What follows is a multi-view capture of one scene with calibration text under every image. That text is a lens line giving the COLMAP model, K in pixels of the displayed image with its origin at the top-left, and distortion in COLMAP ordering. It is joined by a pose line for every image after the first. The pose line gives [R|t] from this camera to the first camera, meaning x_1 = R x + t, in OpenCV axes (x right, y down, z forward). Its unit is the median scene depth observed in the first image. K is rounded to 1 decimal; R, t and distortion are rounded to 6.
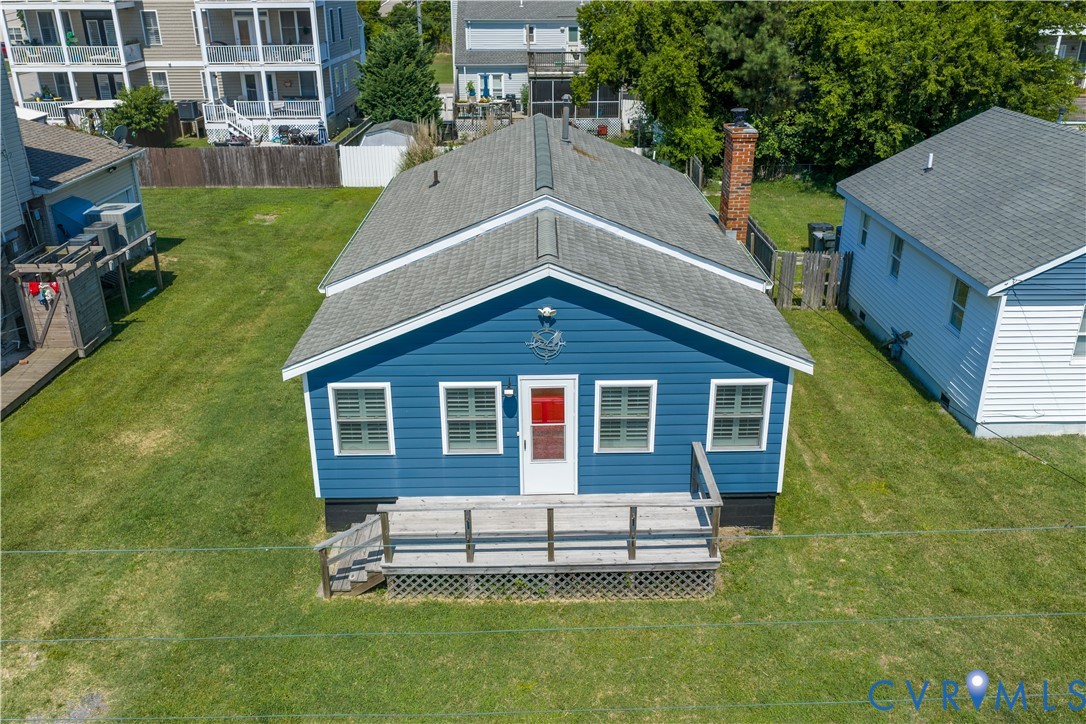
lens RADIAL K [[883.8, 0, 544.6], [0, 883.8, 359.8], [0, 0, 1]] dist [0.012770, 0.000681]
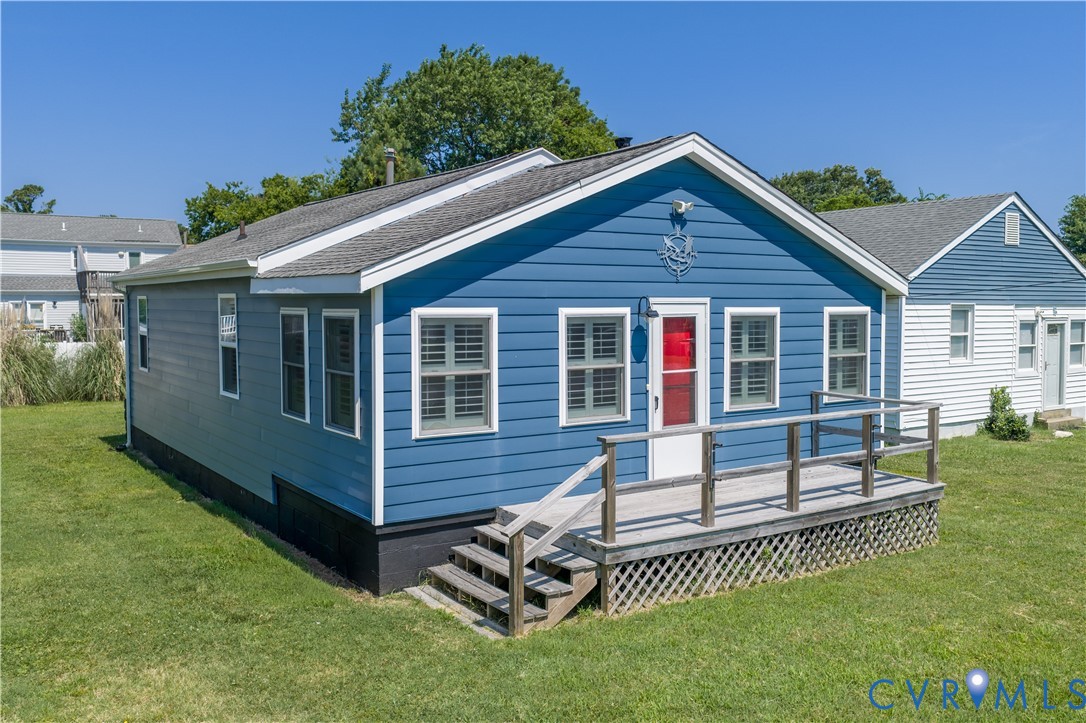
lens RADIAL K [[930.9, 0, 544.0], [0, 930.9, 361.0], [0, 0, 1]] dist [0.001628, -0.002404]
pose [[0.838445, -0.027335, 0.544300, -0.522032], [0.212564, 0.936044, -0.280427, 0.263149], [-0.501823, 0.350821, 0.790632, 0.448013]]
